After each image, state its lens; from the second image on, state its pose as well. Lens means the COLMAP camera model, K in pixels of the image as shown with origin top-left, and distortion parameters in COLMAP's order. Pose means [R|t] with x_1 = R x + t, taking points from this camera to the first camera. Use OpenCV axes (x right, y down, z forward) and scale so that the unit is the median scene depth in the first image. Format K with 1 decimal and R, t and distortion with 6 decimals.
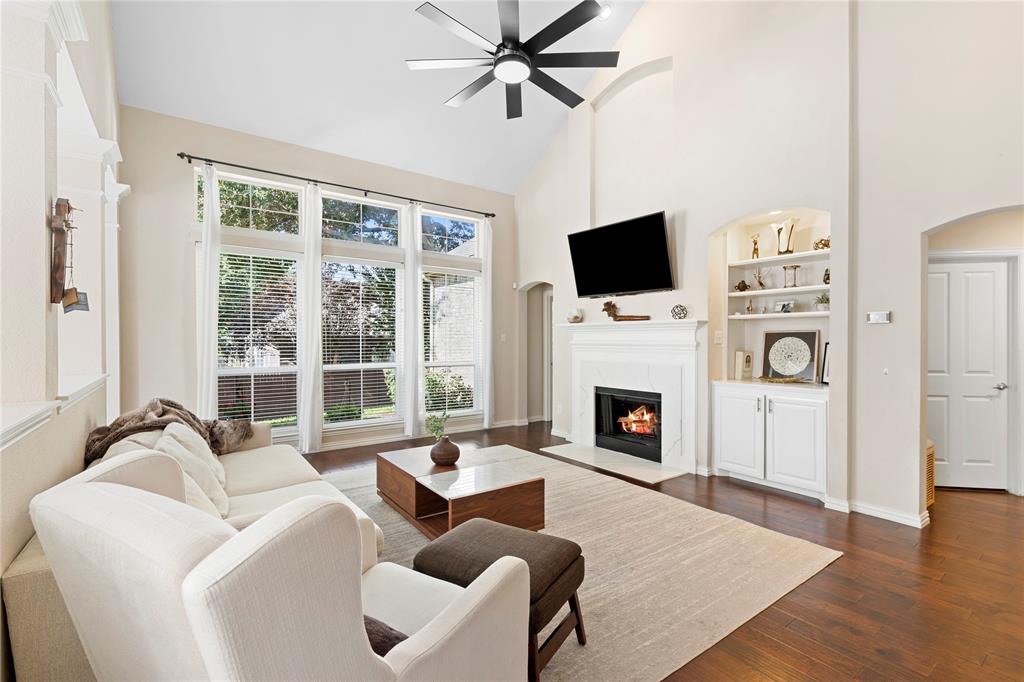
lens RADIAL K [[468.1, 0, 512.0], [0, 468.1, 341.0], [0, 0, 1]] dist [-0.000867, 0.004934]
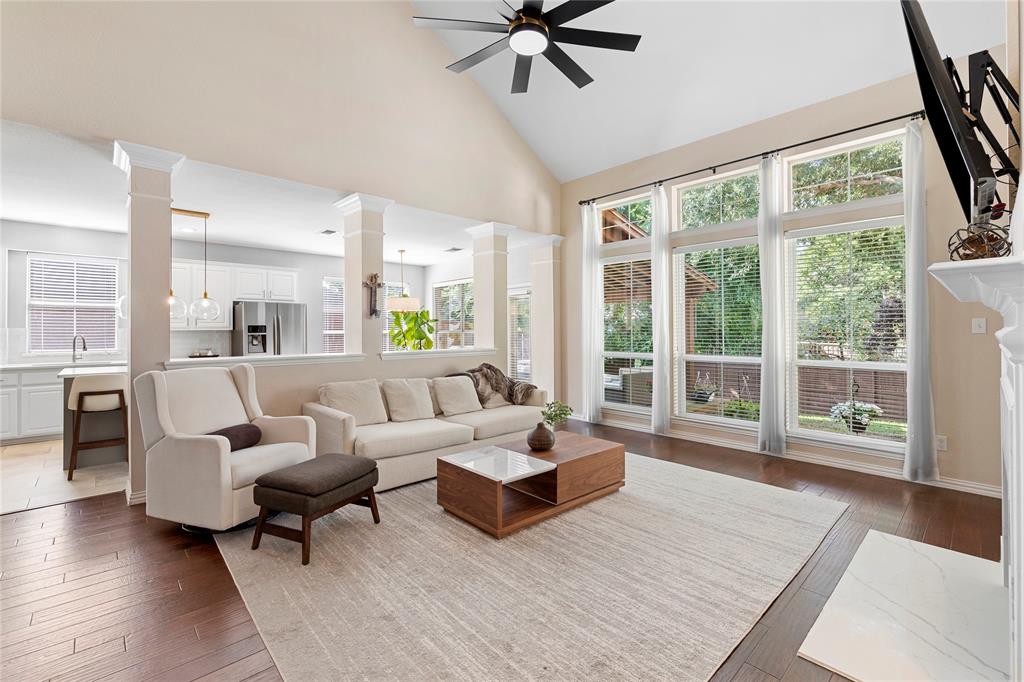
lens RADIAL K [[436.8, 0, 512.0], [0, 436.8, 341.0], [0, 0, 1]] dist [0.001339, 0.000062]
pose [[0.115047, 0.027626, -0.992976, 0.619488], [-0.002464, 0.999618, 0.027526, -0.005142], [0.993357, -0.000720, 0.115071, 0.626964]]
